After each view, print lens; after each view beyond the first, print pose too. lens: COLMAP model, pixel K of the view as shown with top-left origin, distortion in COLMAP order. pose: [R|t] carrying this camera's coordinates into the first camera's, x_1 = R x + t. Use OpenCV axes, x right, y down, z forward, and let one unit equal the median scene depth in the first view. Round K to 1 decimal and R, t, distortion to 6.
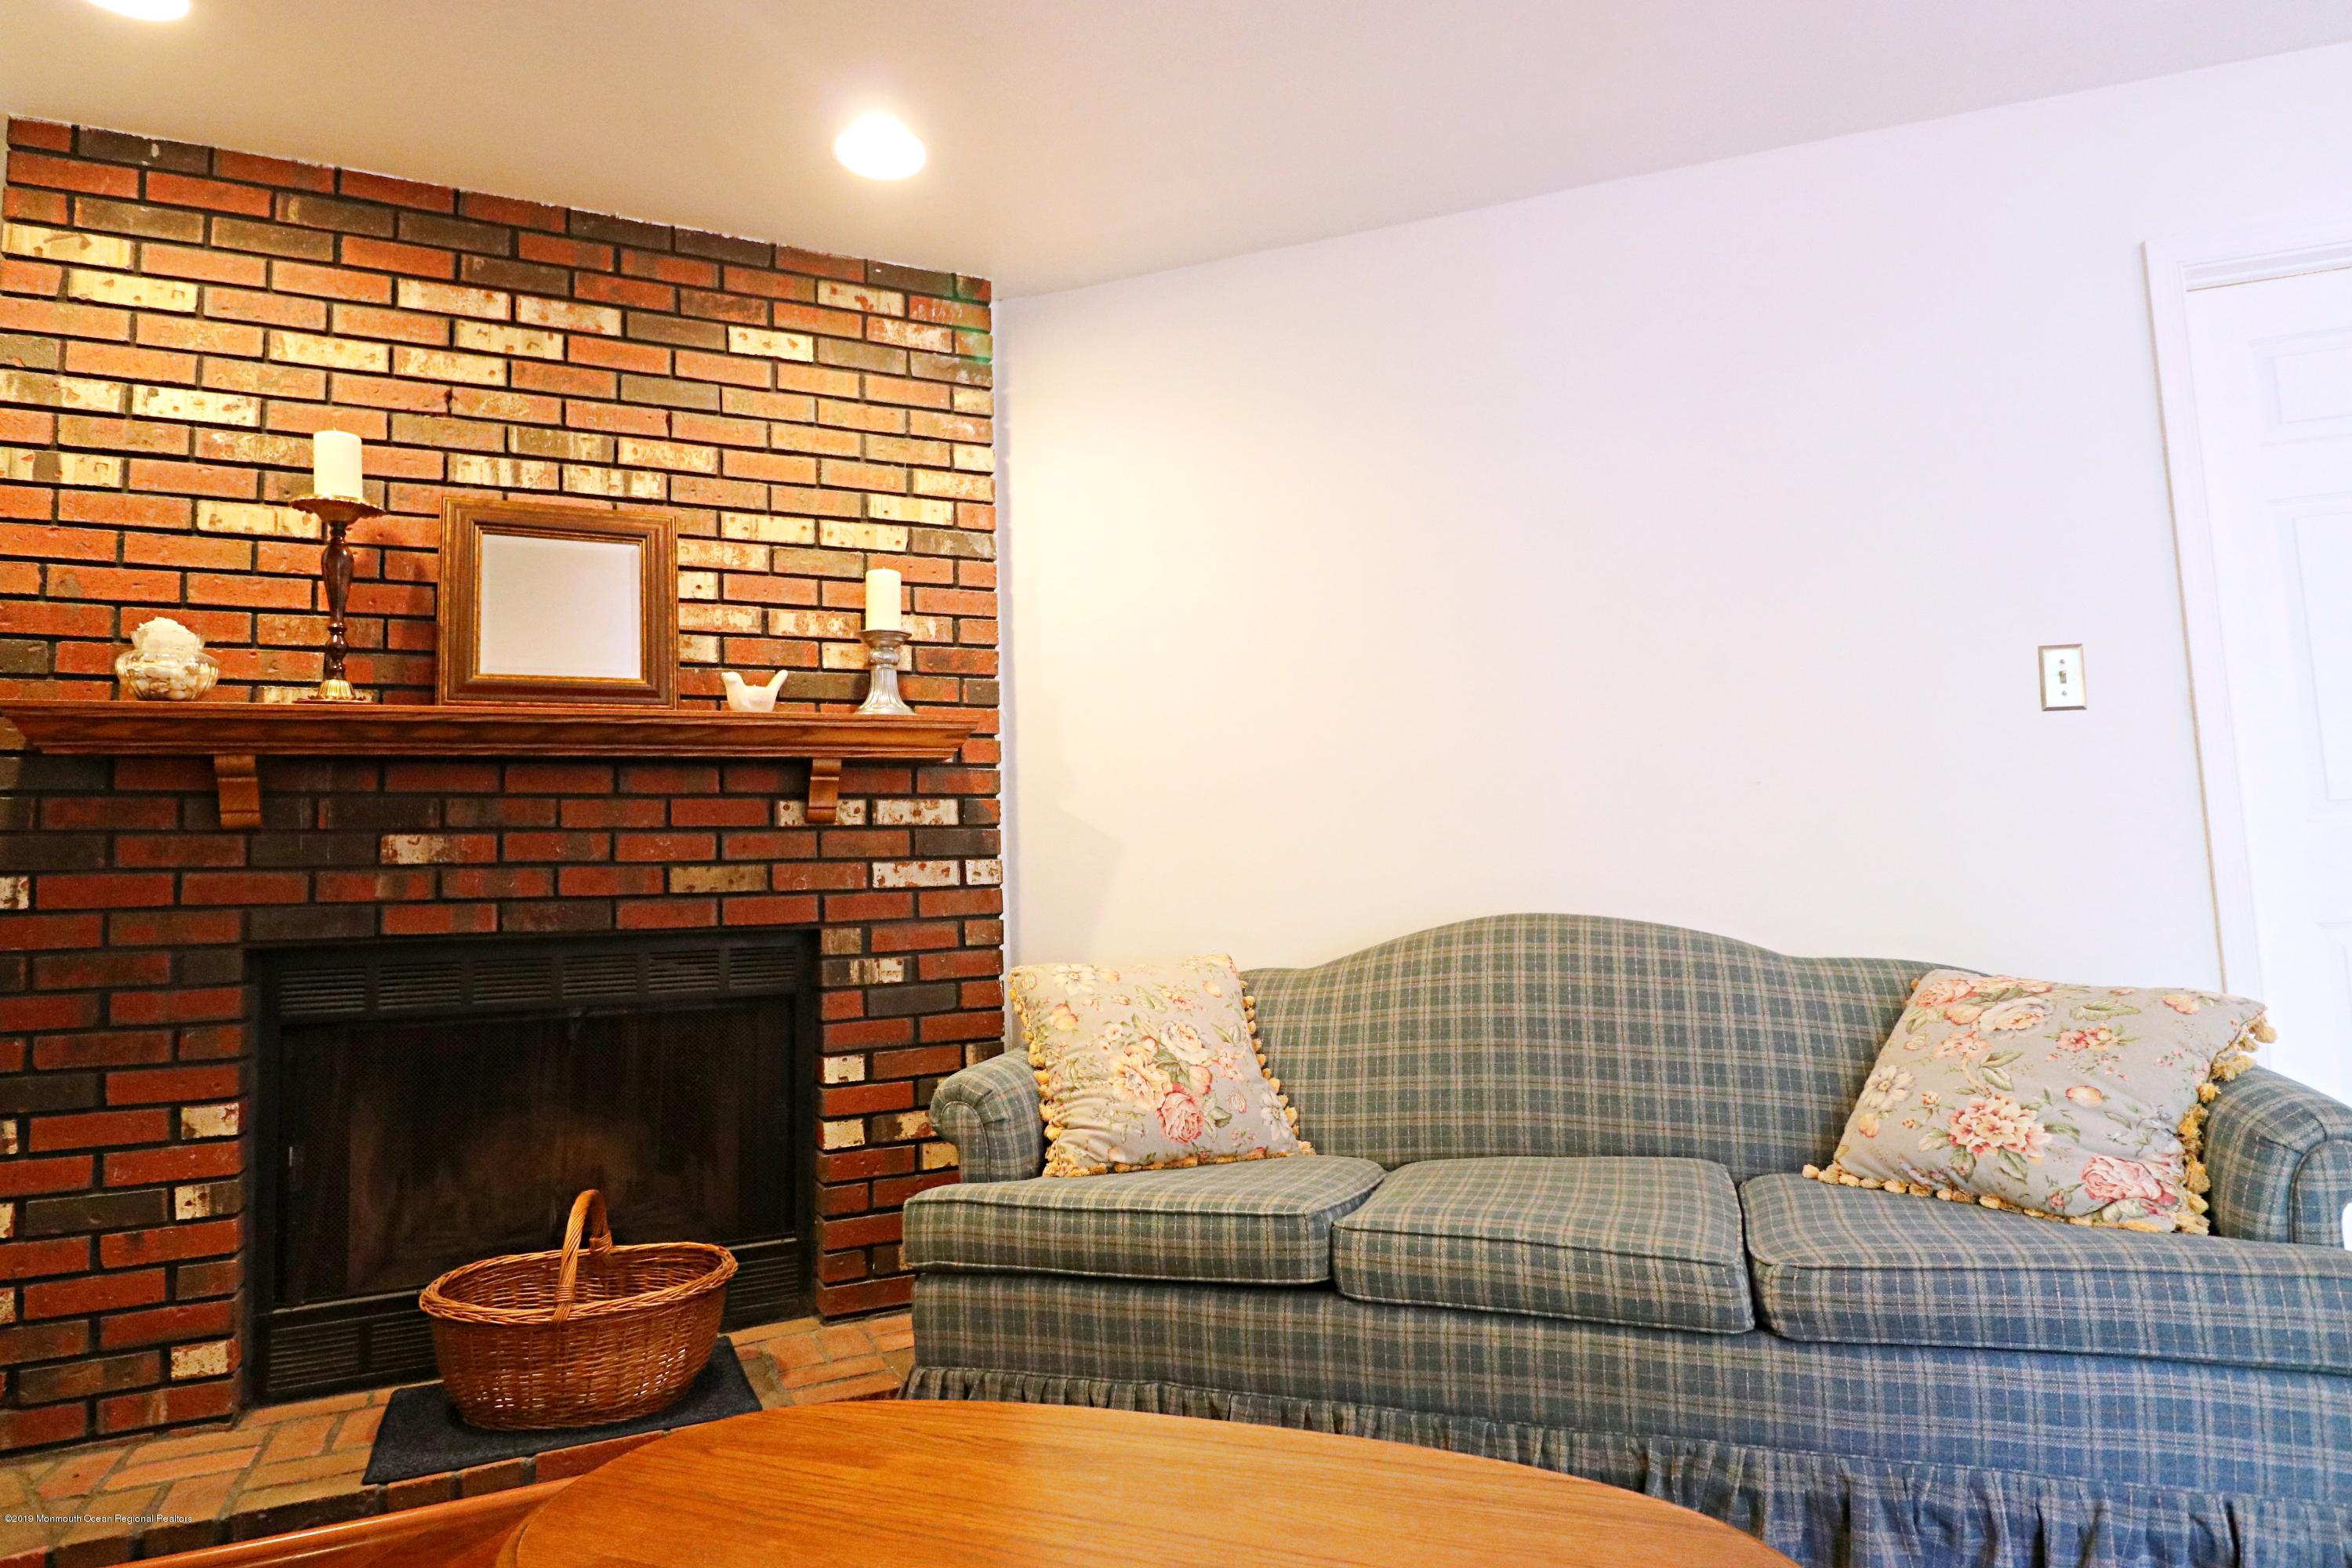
lens RADIAL K [[1347.0, 0, 1179.5], [0, 1347.0, 772.3], [0, 0, 1]] dist [0.004362, -0.011655]
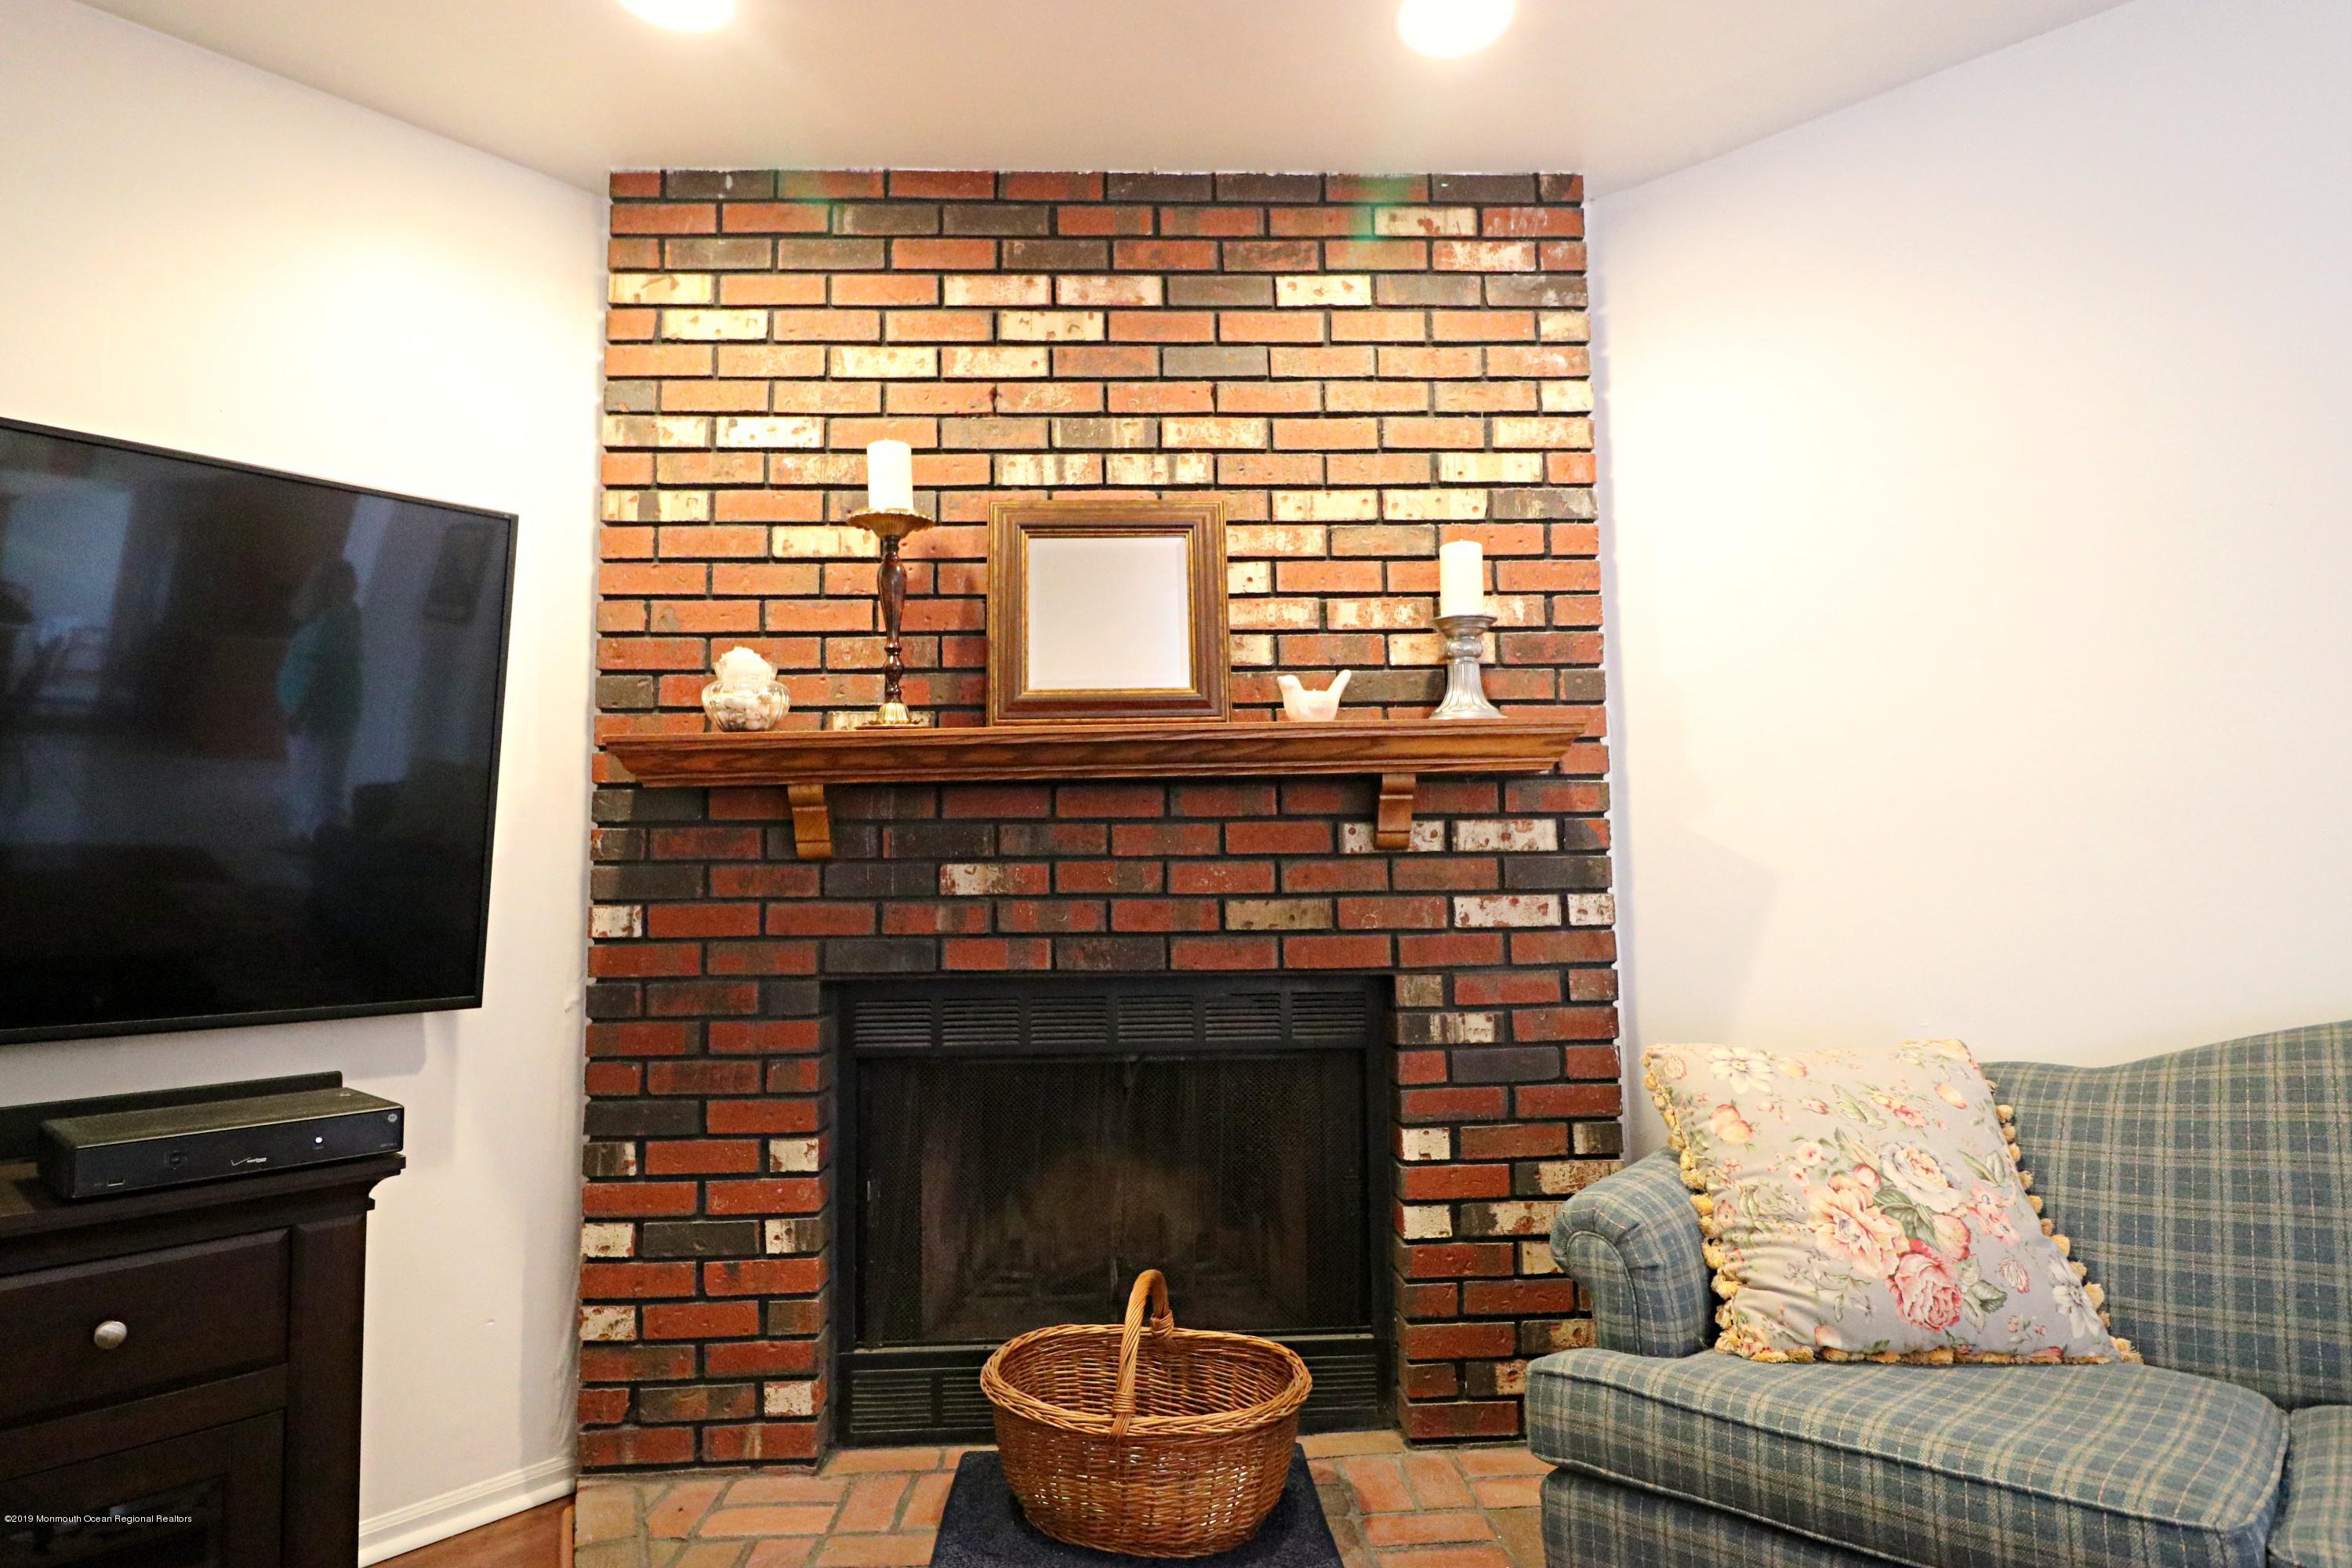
lens RADIAL K [[1347.0, 0, 1178.2], [0, 1347.0, 781.3], [0, 0, 1]] dist [0.004362, -0.011655]
pose [[0.923940, -0.014808, -0.382251, -0.073446], [0.021079, 0.999703, 0.012222, -0.019775], [0.381957, -0.019350, 0.923978, 0.186915]]
